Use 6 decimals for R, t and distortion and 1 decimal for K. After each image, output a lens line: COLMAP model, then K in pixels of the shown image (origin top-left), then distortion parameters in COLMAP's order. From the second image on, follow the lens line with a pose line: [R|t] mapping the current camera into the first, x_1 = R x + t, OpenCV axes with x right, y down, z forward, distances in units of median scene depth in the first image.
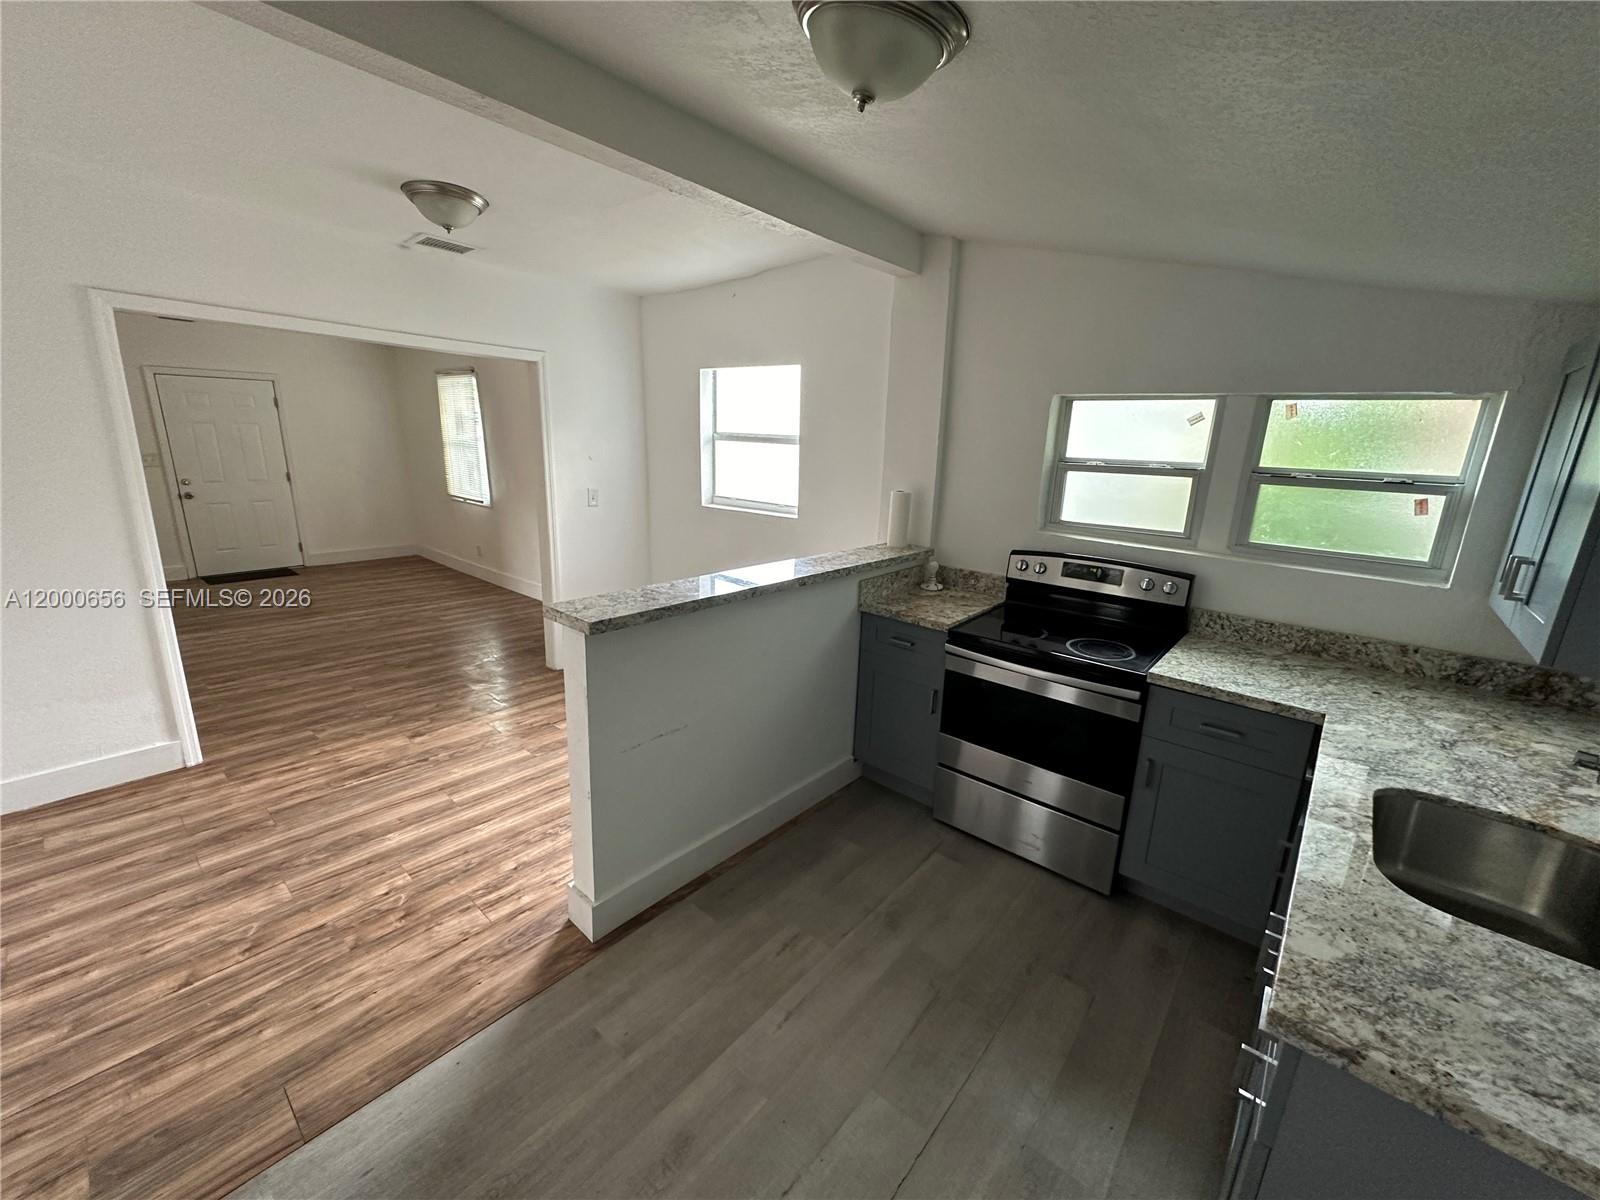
lens RADIAL K [[640.4, 0, 796.8], [0, 640.4, 597.8], [0, 0, 1]] dist [-0.000416, 0.000457]
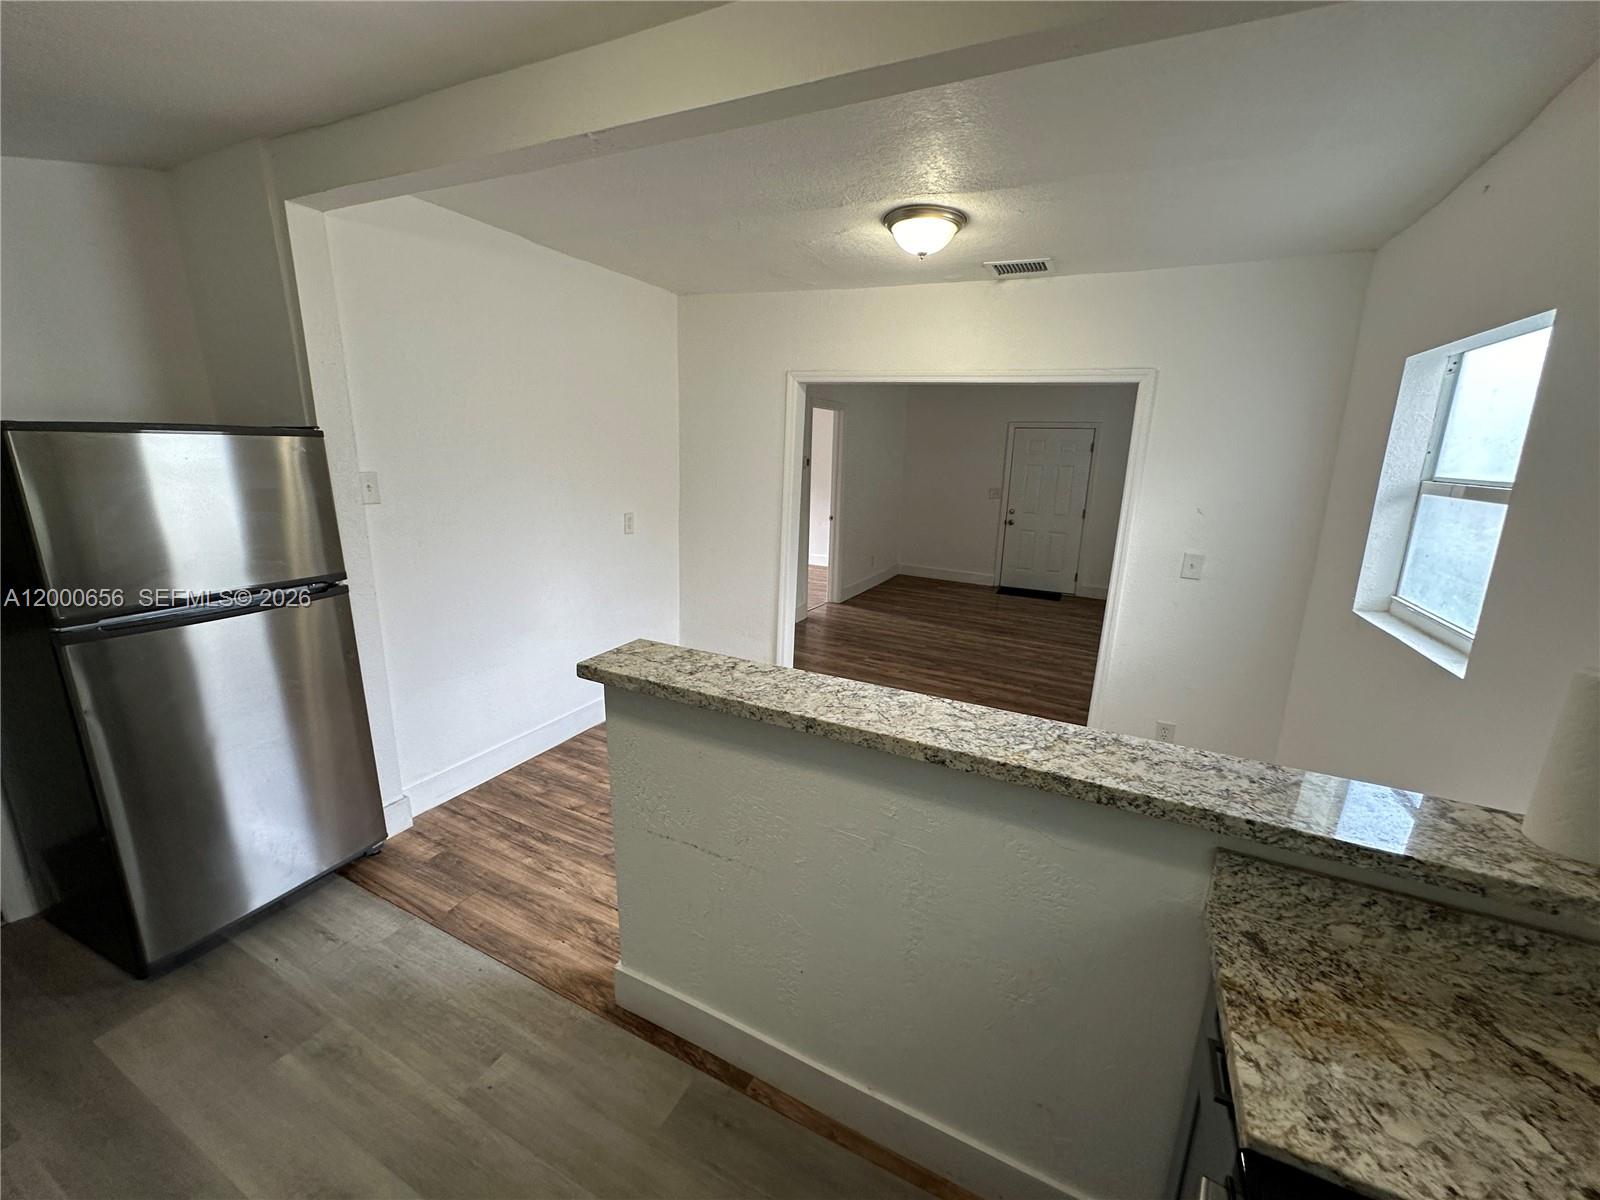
lens RADIAL K [[640.4, 0, 796.8], [0, 640.4, 597.8], [0, 0, 1]] dist [-0.000416, 0.000457]
pose [[0.247835, 0.195727, -0.948825, 0.392710], [-0.262287, 0.956359, 0.128771, -0.162726], [0.932622, 0.216951, 0.288356, 0.651663]]
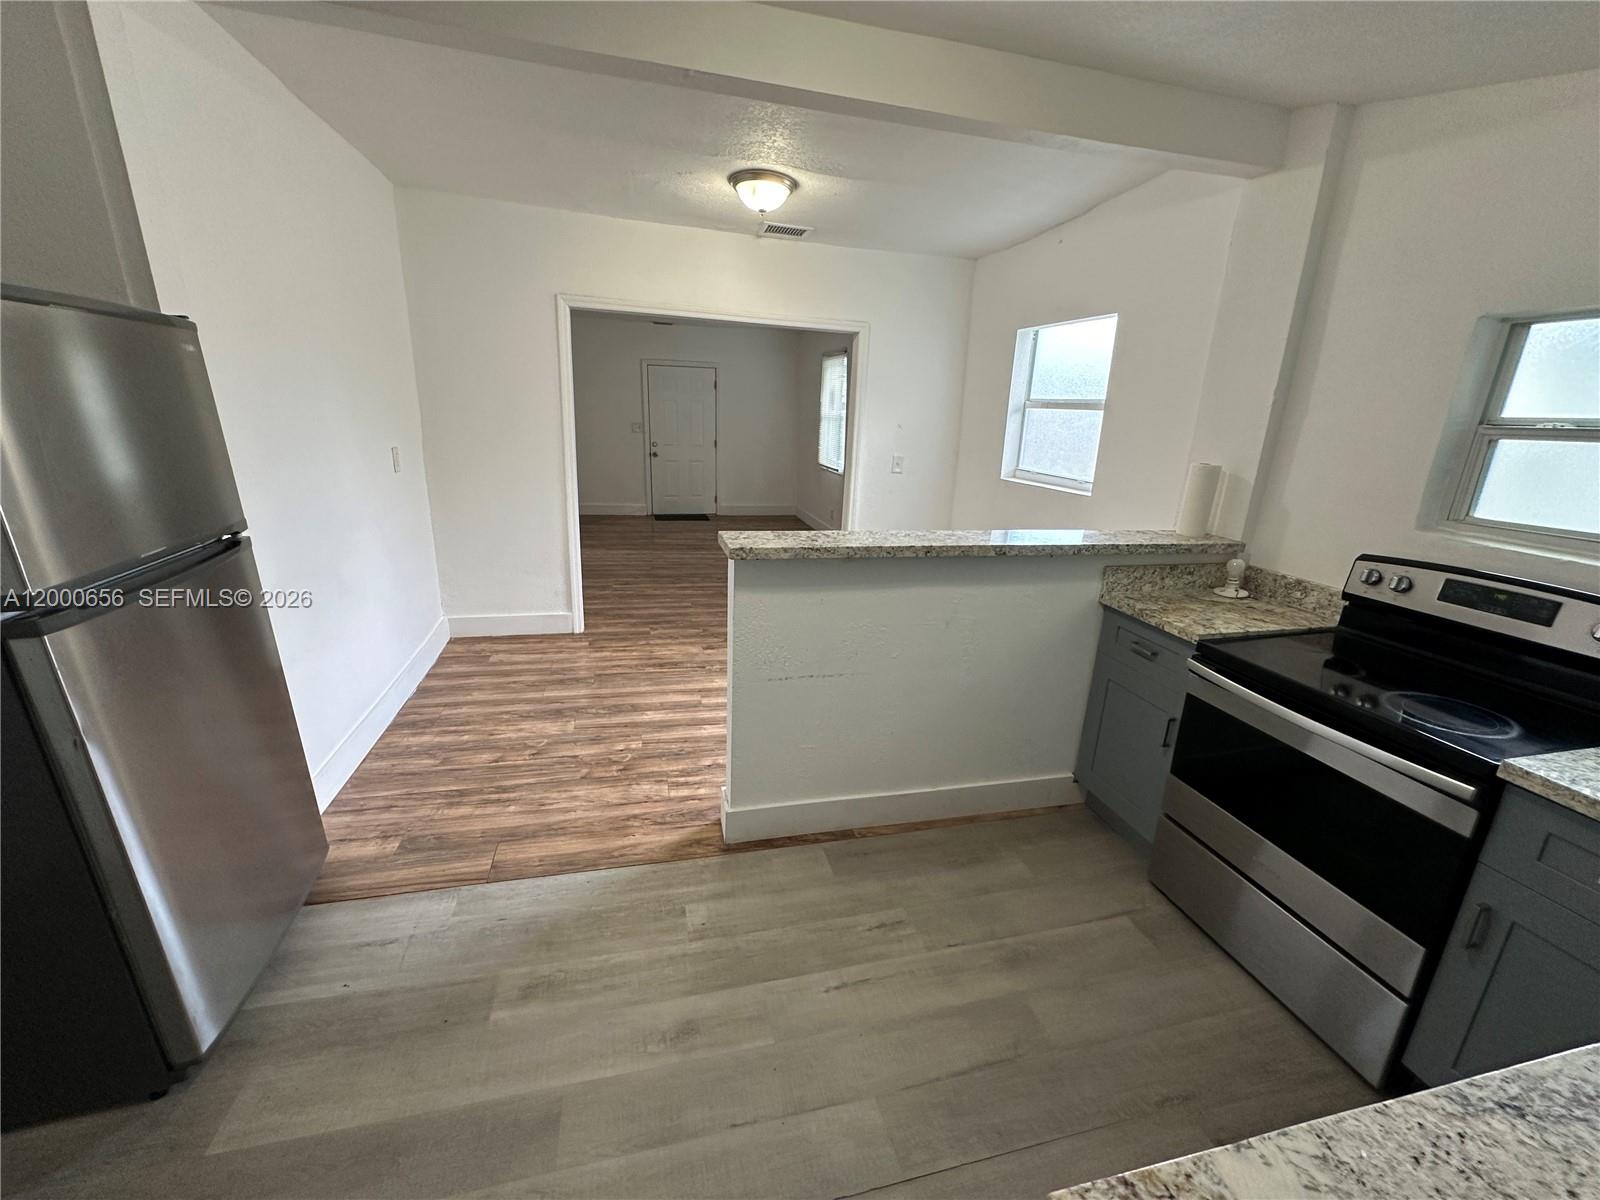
lens RADIAL K [[640.4, 0, 796.8], [0, 640.4, 597.8], [0, 0, 1]] dist [-0.000416, 0.000457]
pose [[0.815459, 0.163284, -0.555306, 0.250846], [-0.154787, 0.985962, 0.062613, 0.024121], [0.557734, 0.034895, 0.829286, 0.105531]]
